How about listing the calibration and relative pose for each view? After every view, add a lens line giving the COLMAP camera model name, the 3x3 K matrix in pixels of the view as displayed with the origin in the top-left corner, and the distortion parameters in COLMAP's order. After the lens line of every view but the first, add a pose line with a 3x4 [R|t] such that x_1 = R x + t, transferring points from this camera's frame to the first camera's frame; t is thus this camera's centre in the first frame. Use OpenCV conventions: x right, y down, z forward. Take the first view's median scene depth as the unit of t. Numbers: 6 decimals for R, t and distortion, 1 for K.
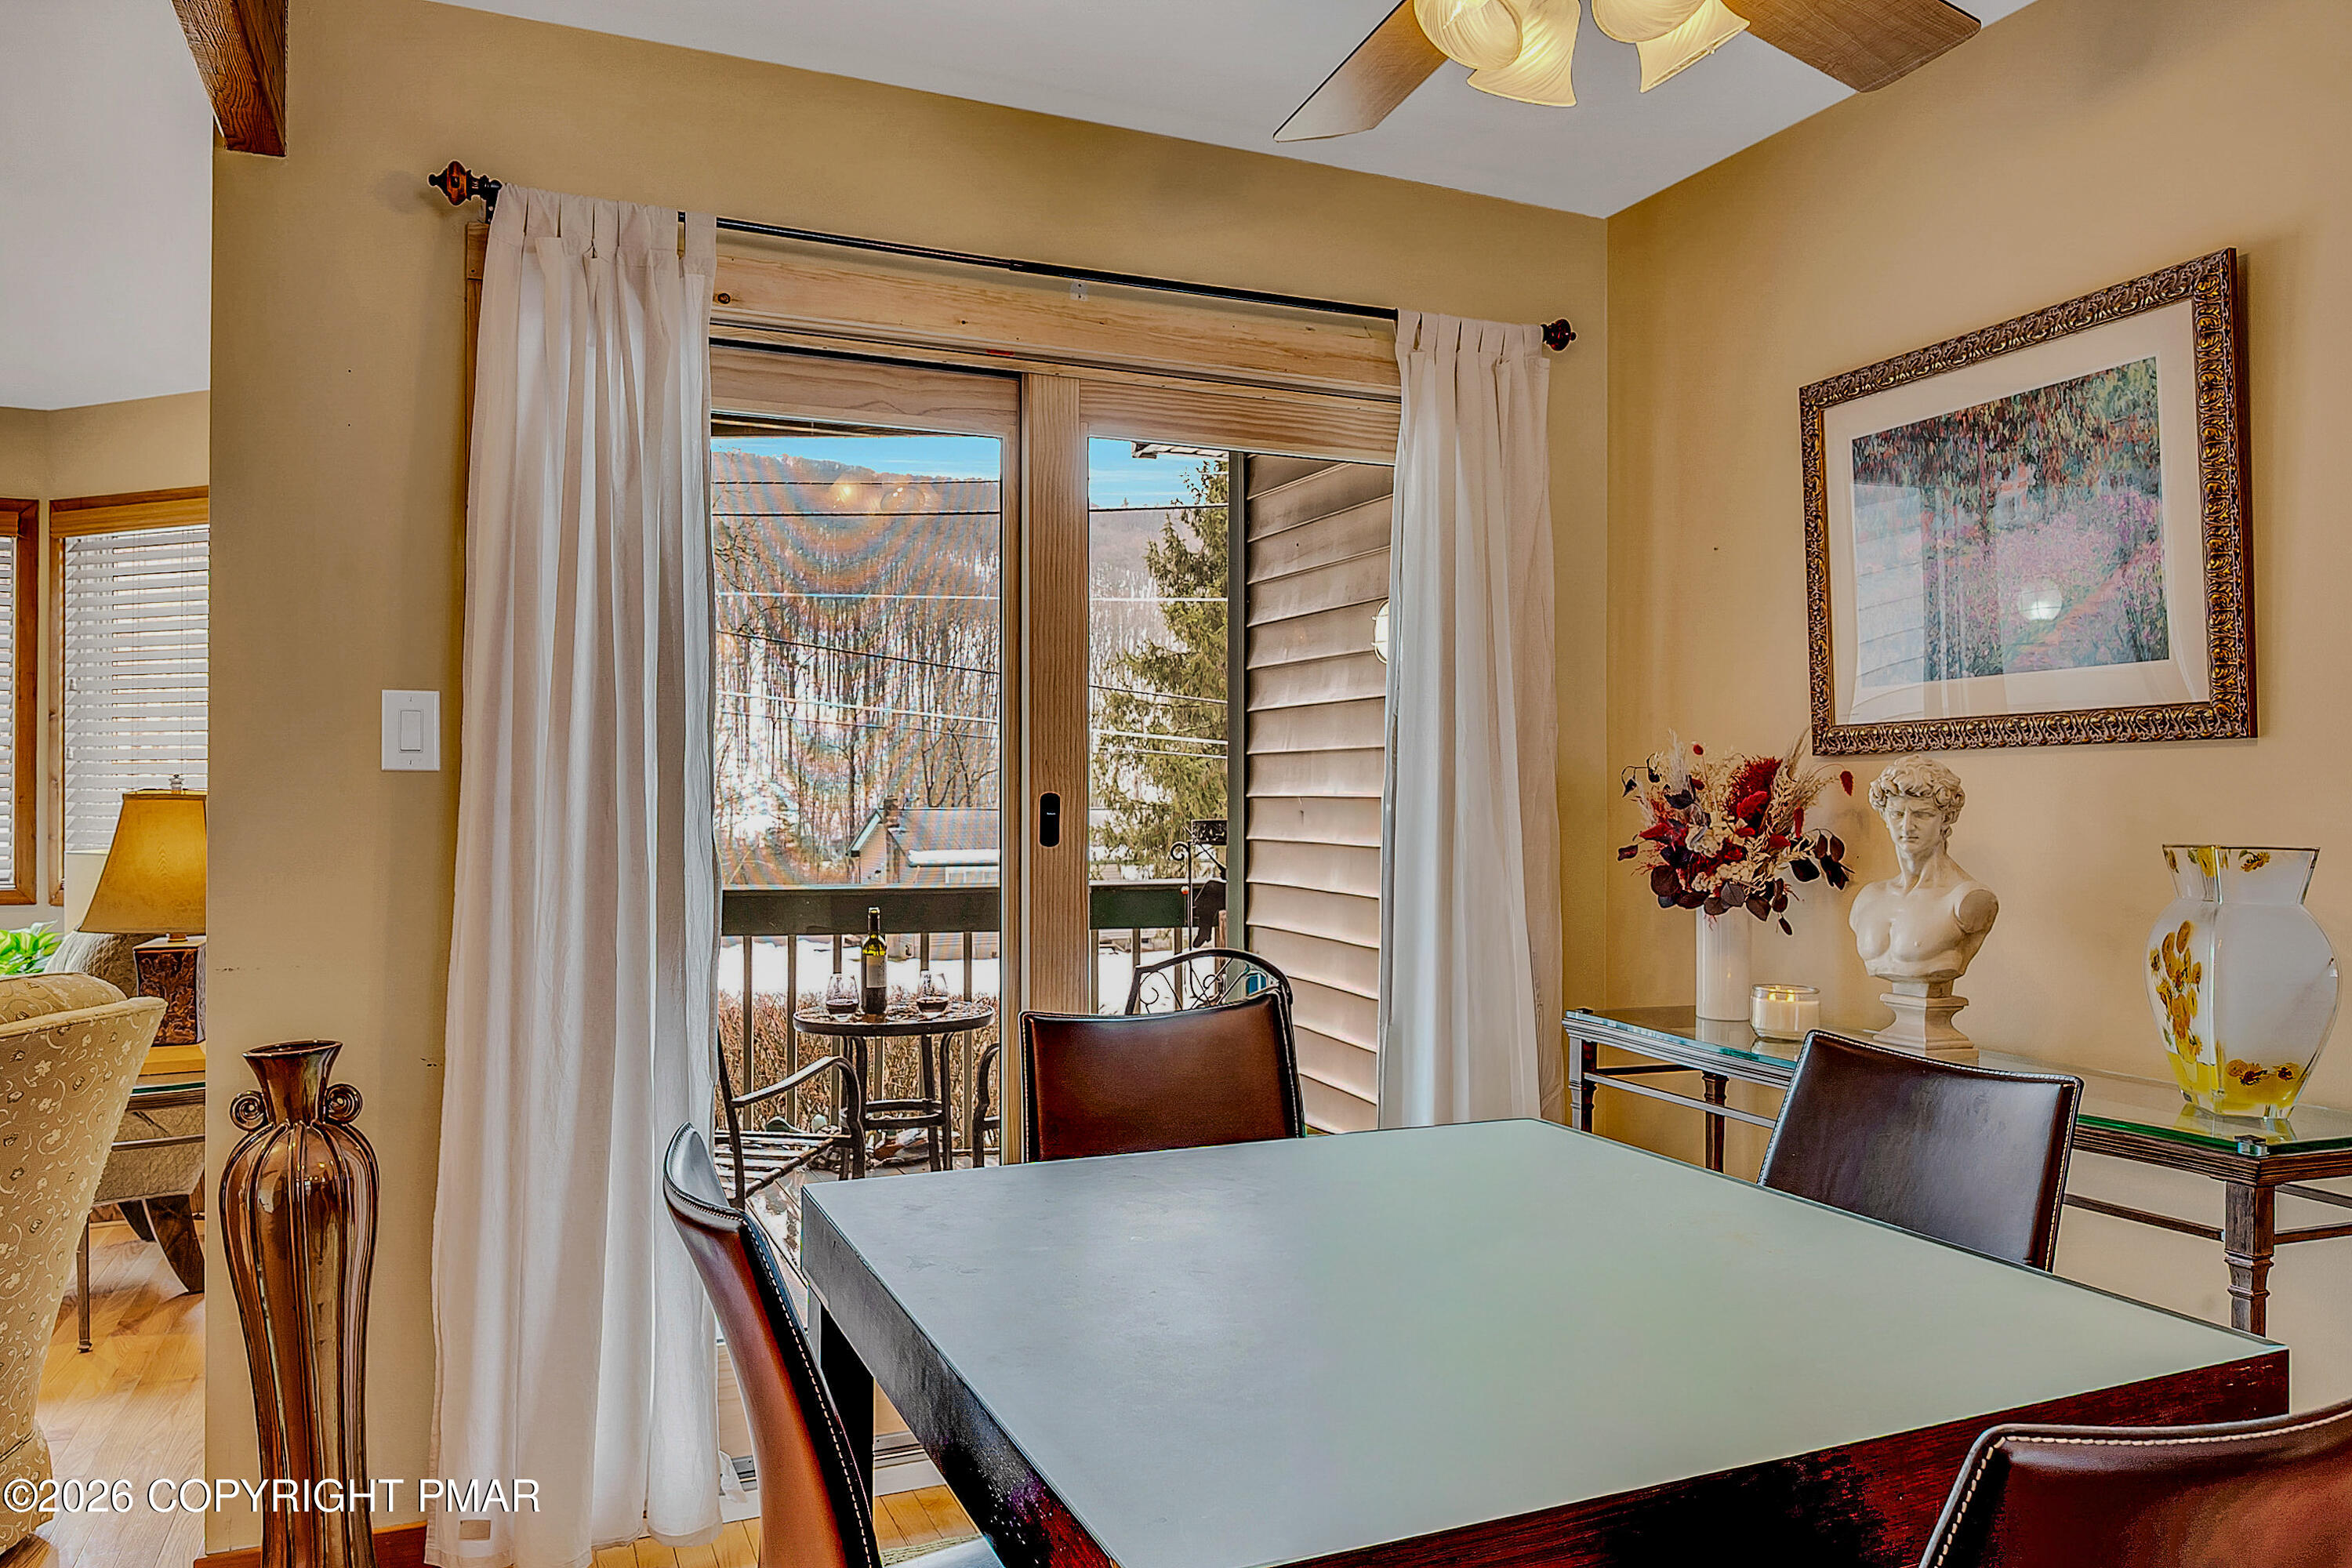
lens RADIAL K [[1673.3, 0, 1176.0], [0, 1673.3, 784.0], [0, 0, 1]] dist [-0.001665, 0.077096]
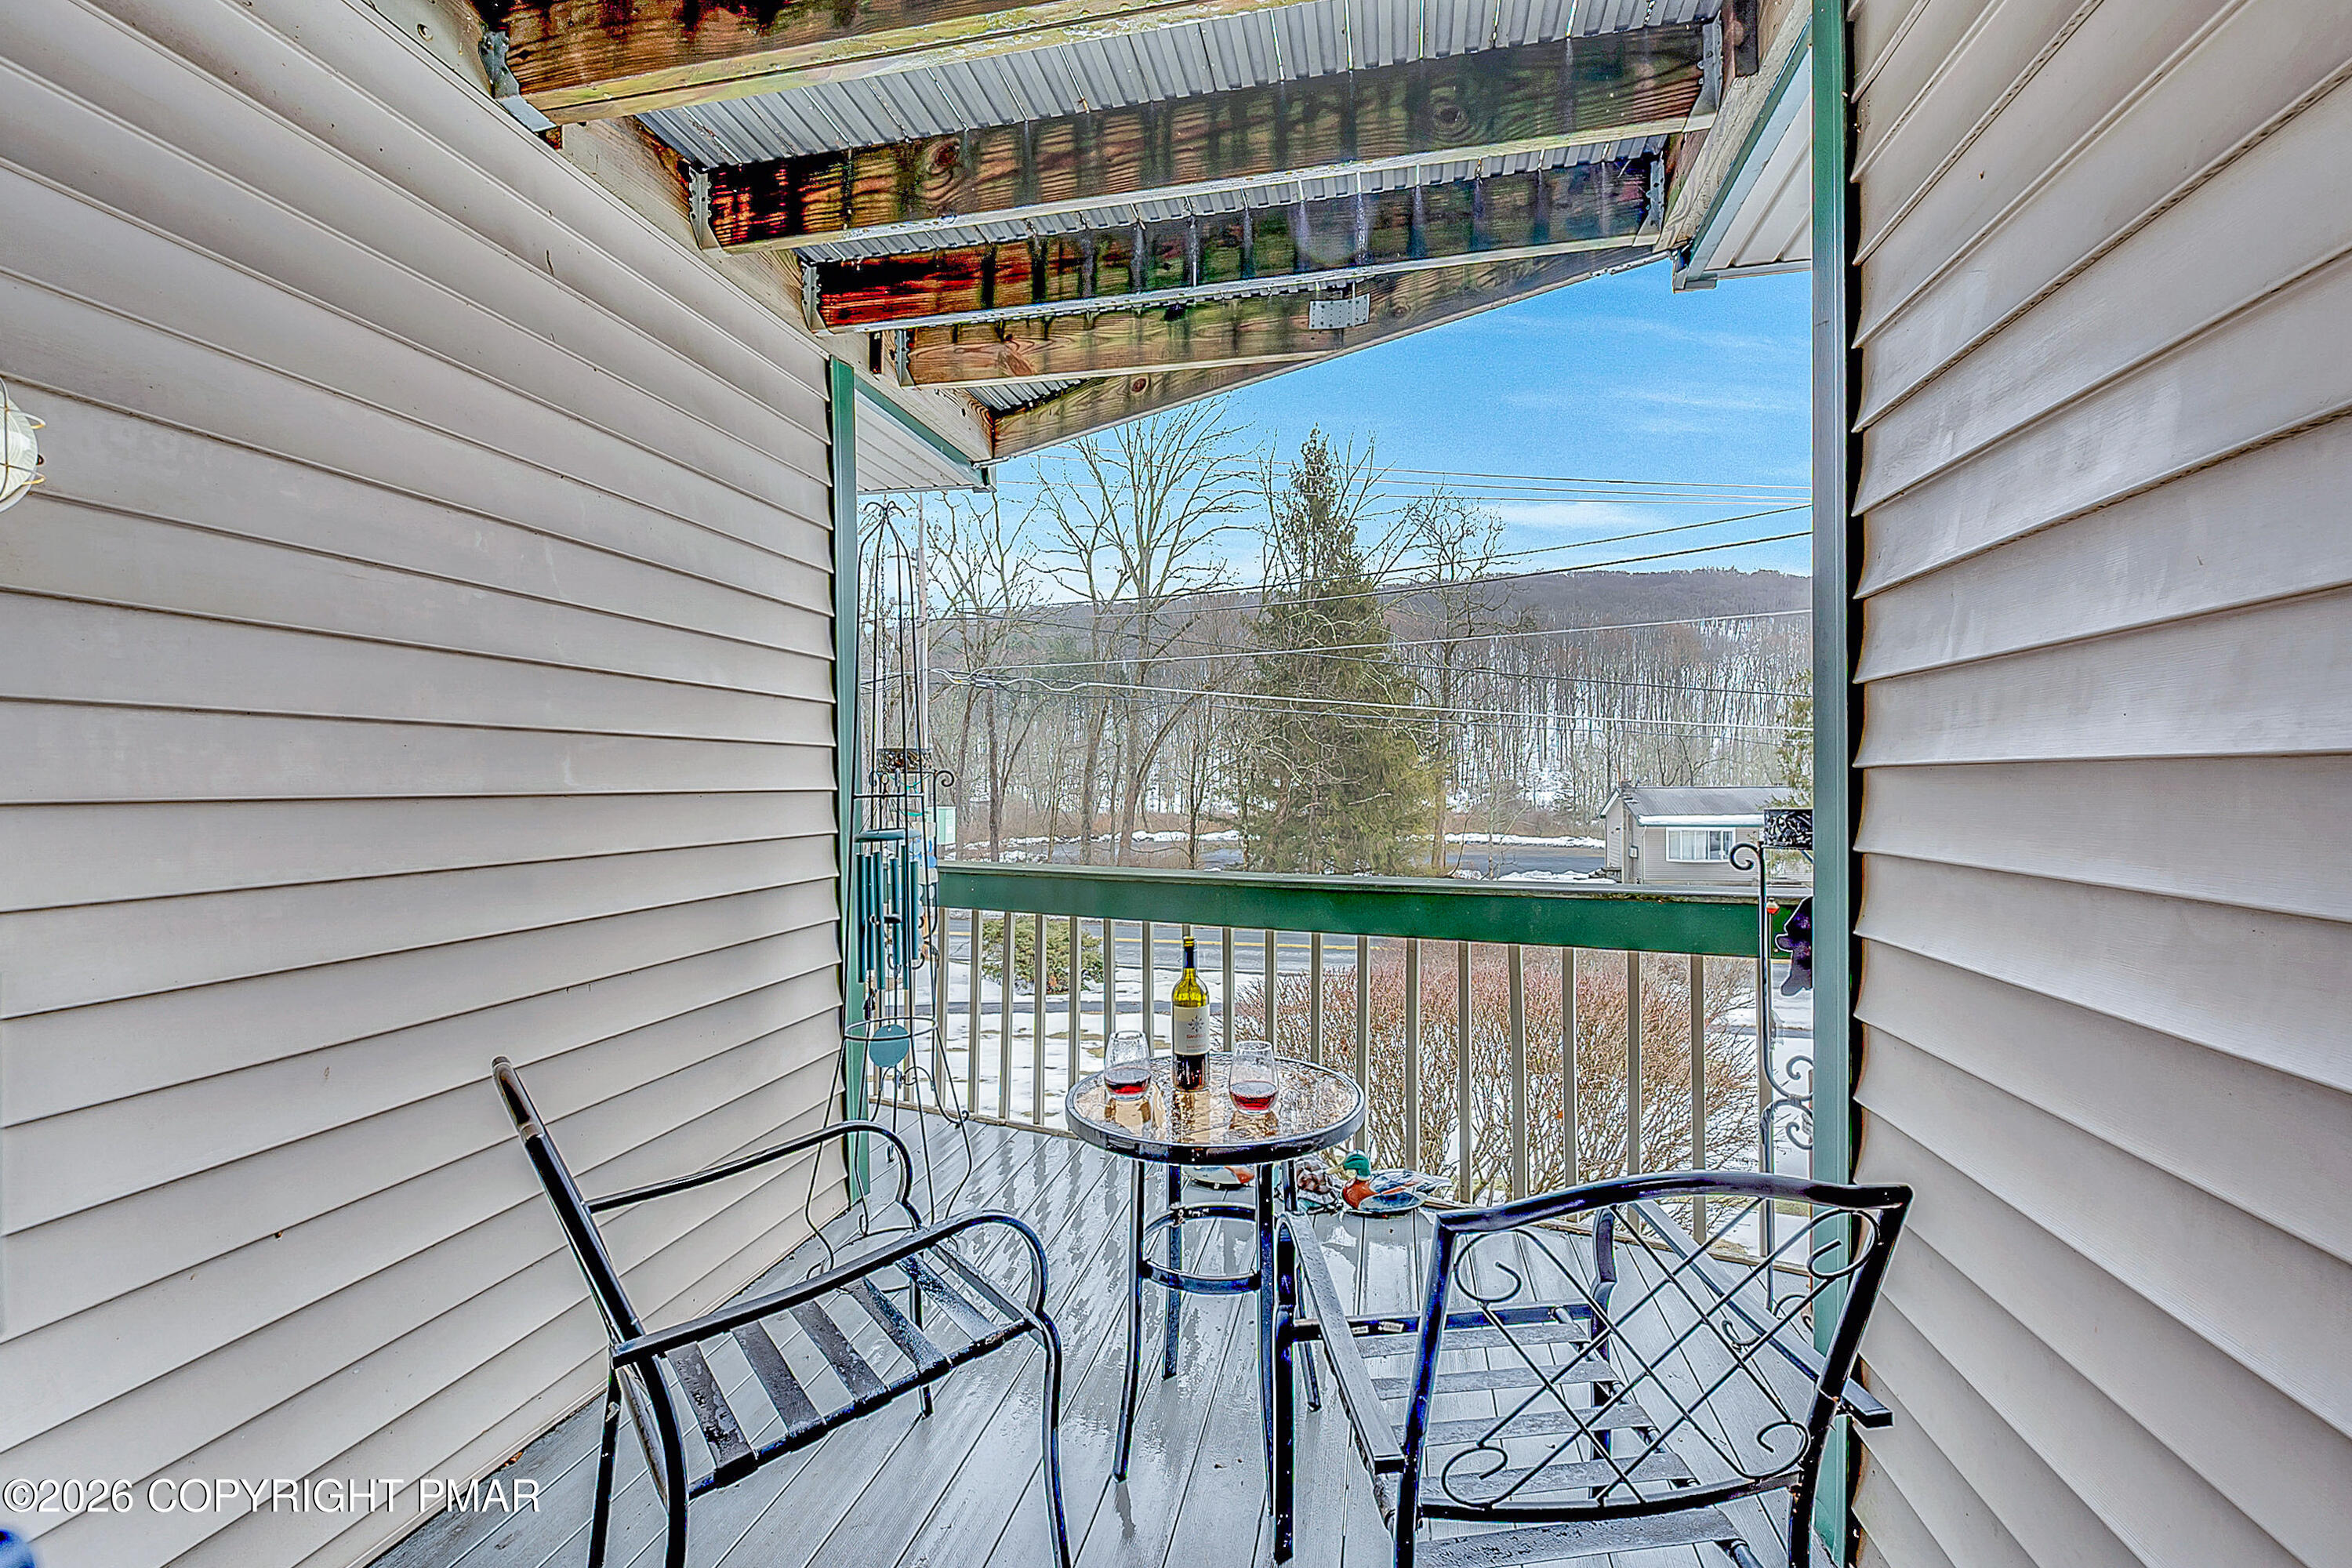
lens RADIAL K [[961.7, 0, 1178.8], [0, 961.7, 794.7], [0, 0, 1]] dist [-0.000880, -0.000446]
pose [[0.815144, -0.003306, -0.579249, 0.038115], [0.015563, 0.999748, 0.016194, 0.006887], [0.579049, -0.022215, 0.814990, 0.555570]]
